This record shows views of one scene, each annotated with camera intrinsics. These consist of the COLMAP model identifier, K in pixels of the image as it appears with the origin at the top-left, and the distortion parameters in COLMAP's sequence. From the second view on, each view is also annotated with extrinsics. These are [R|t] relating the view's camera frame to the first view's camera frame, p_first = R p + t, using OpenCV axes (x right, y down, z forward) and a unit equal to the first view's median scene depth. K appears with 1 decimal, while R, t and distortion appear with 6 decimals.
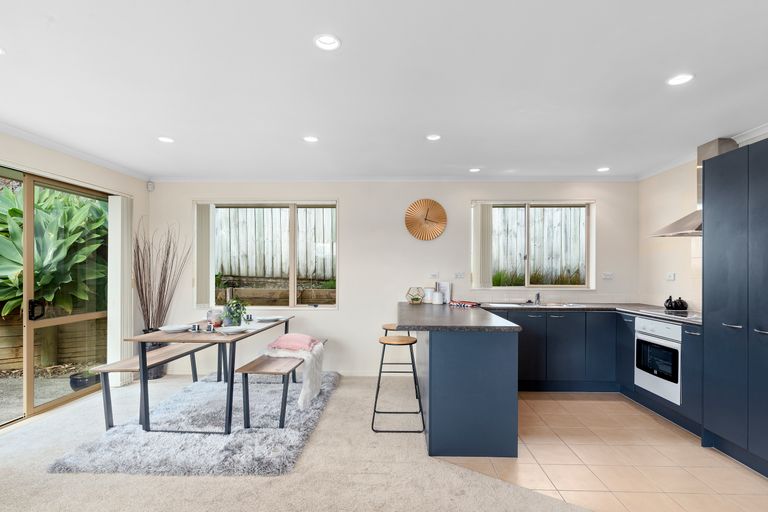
lens RADIAL K [[369.6, 0, 387.6], [0, 369.6, 268.6], [0, 0, 1]] dist [-0.000386, 0.000019]
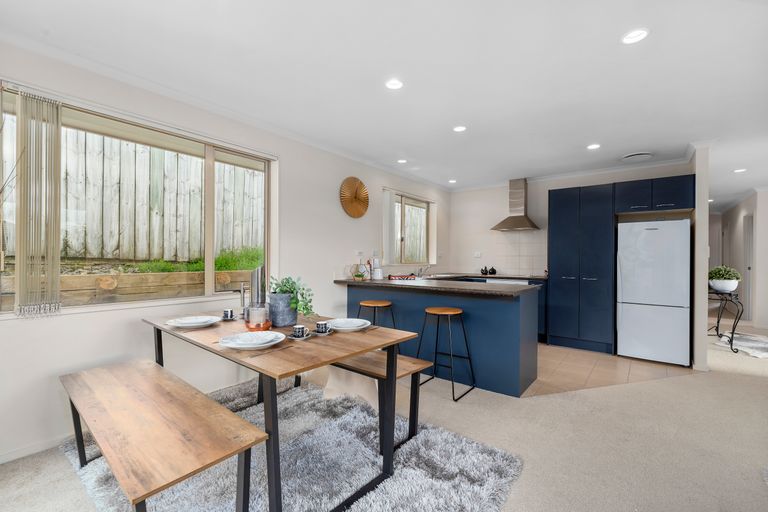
lens RADIAL K [[331.4, 0, 384.0], [0, 331.4, 256.0], [0, 0, 1]] dist [0.000099, -0.000070]
pose [[0.605873, 0.004753, 0.795547, -0.572730], [-0.008534, 0.999963, 0.000525, 0.026039], [-0.795516, -0.007107, 0.605891, 0.388543]]
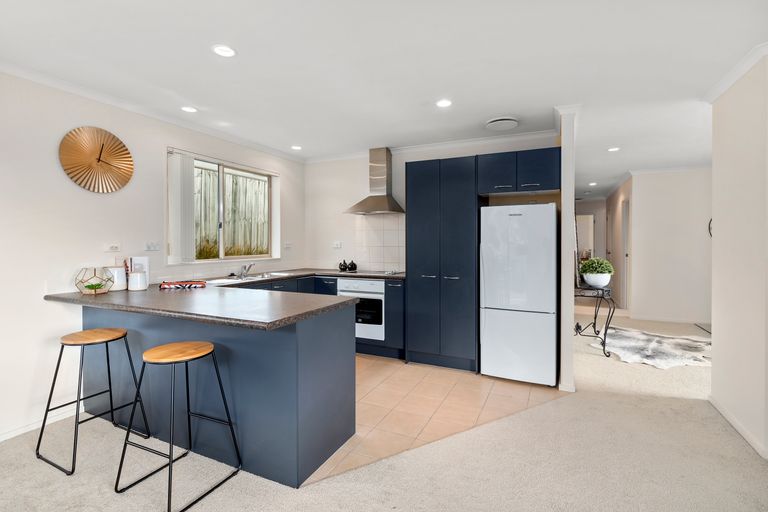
lens RADIAL K [[361.7, 0, 382.1], [0, 361.7, 243.3], [0, 0, 1]] dist [0.000098, 0.000126]
pose [[0.414351, -0.007882, 0.910083, -0.263194], [-0.001942, 0.999953, 0.009544, 0.002900], [-0.910115, -0.005722, 0.414316, 0.301248]]
